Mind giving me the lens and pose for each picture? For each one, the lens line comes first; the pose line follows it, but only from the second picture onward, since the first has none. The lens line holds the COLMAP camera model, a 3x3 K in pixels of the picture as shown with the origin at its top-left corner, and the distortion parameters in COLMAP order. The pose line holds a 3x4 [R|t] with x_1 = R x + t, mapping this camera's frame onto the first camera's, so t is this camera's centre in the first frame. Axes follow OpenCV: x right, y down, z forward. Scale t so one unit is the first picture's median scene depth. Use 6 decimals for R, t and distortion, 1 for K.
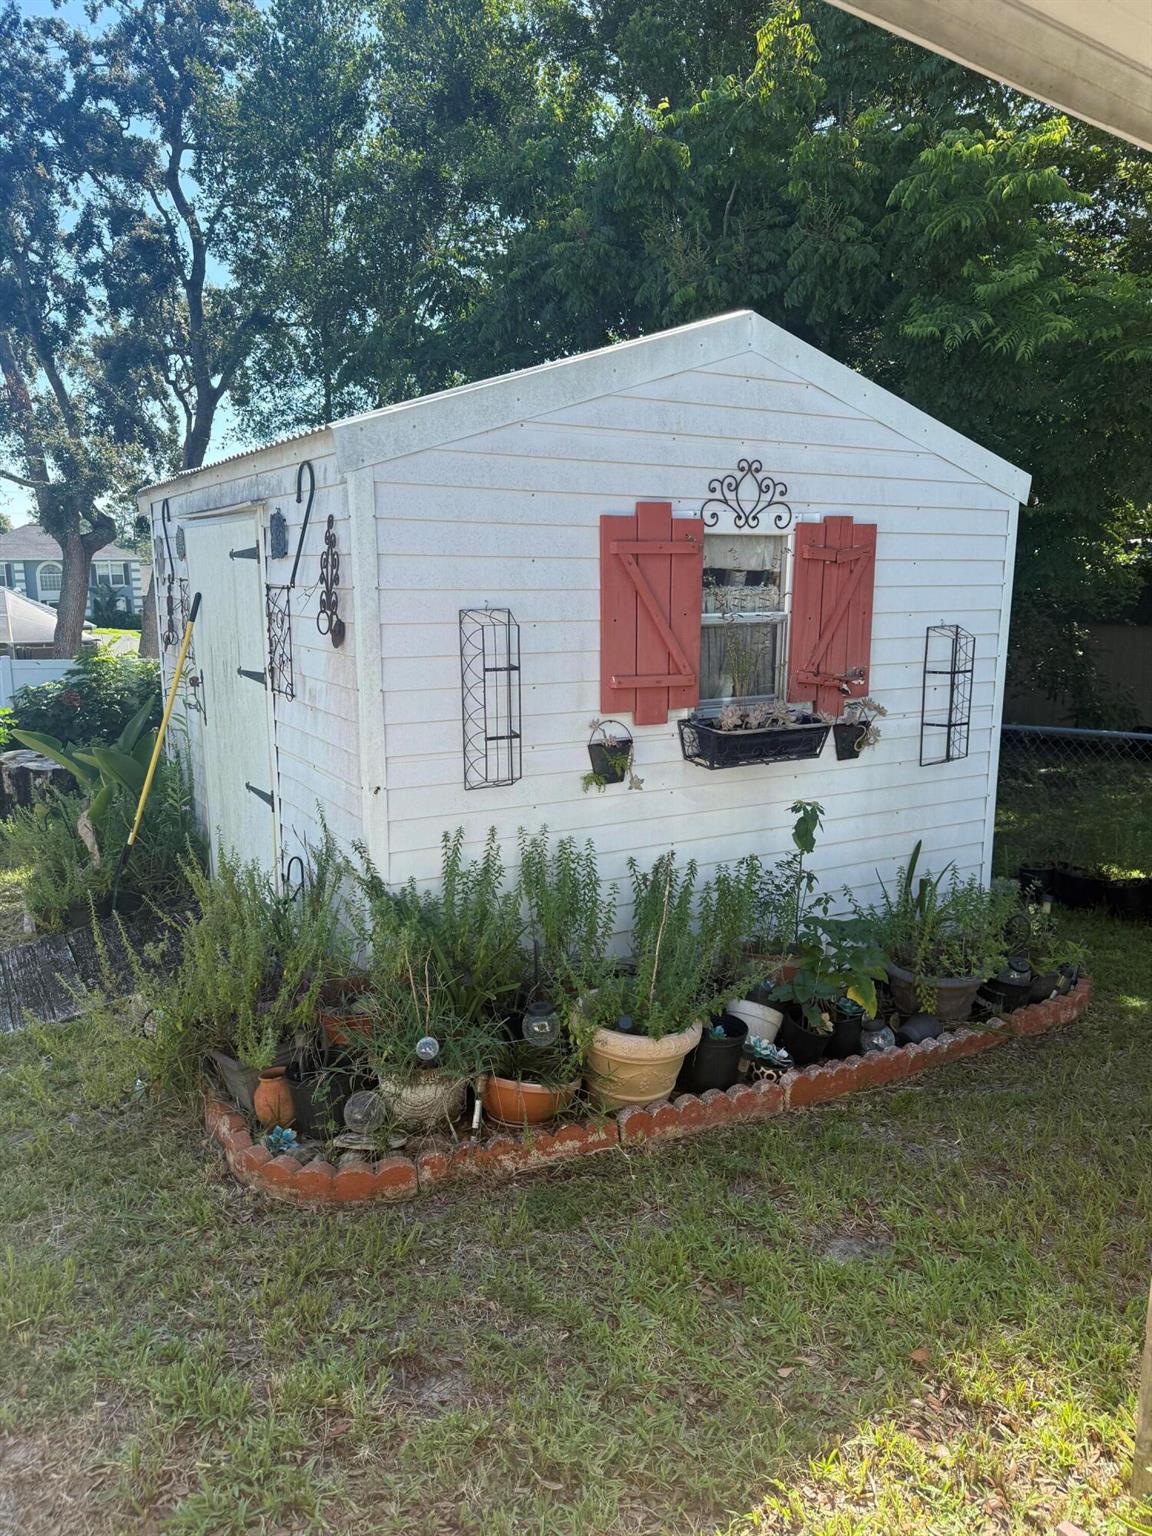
lens RADIAL K [[1077.1, 0, 575.6], [0, 1077.1, 769.4], [0, 0, 1]] dist [0.003164, 0.000827]
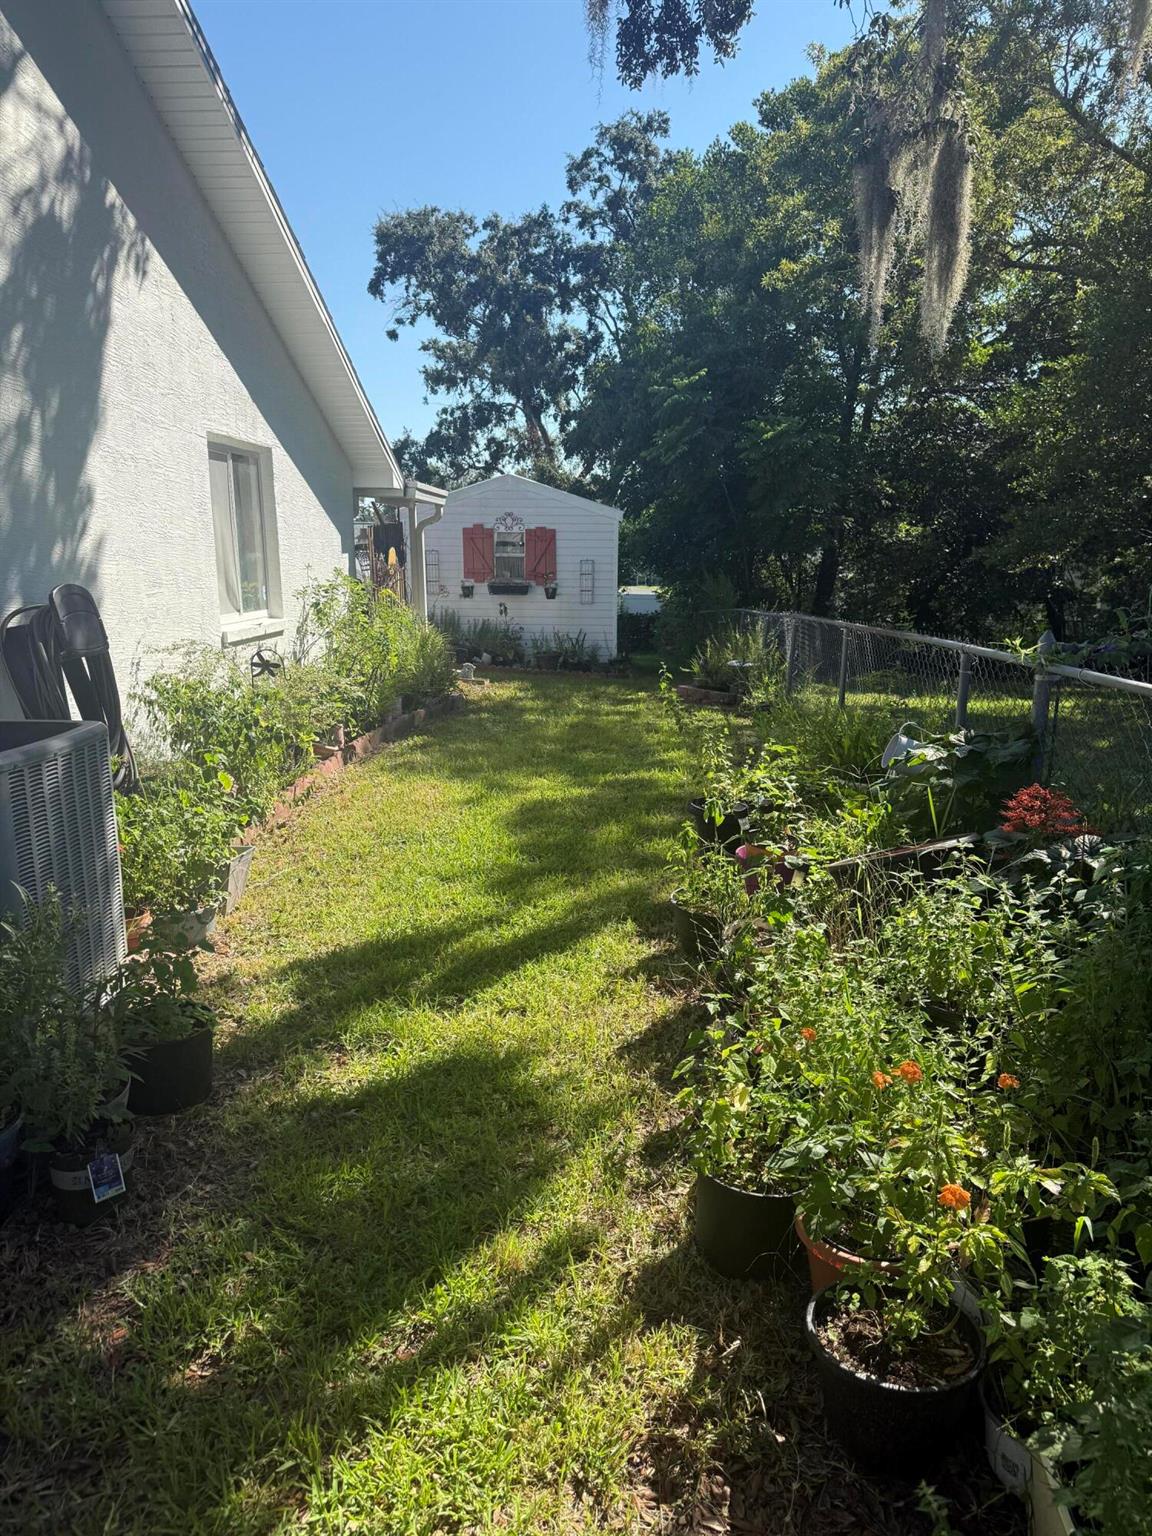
lens RADIAL K [[1077.1, 0, 577.0], [0, 1077.1, 769.9], [0, 0, 1]] dist [0.003164, 0.000827]
pose [[0.849872, 0.118549, -0.513482, 2.341487], [-0.101545, 0.992948, 0.061176, 0.339506], [0.517114, 0.000150, 0.855917, -2.032730]]
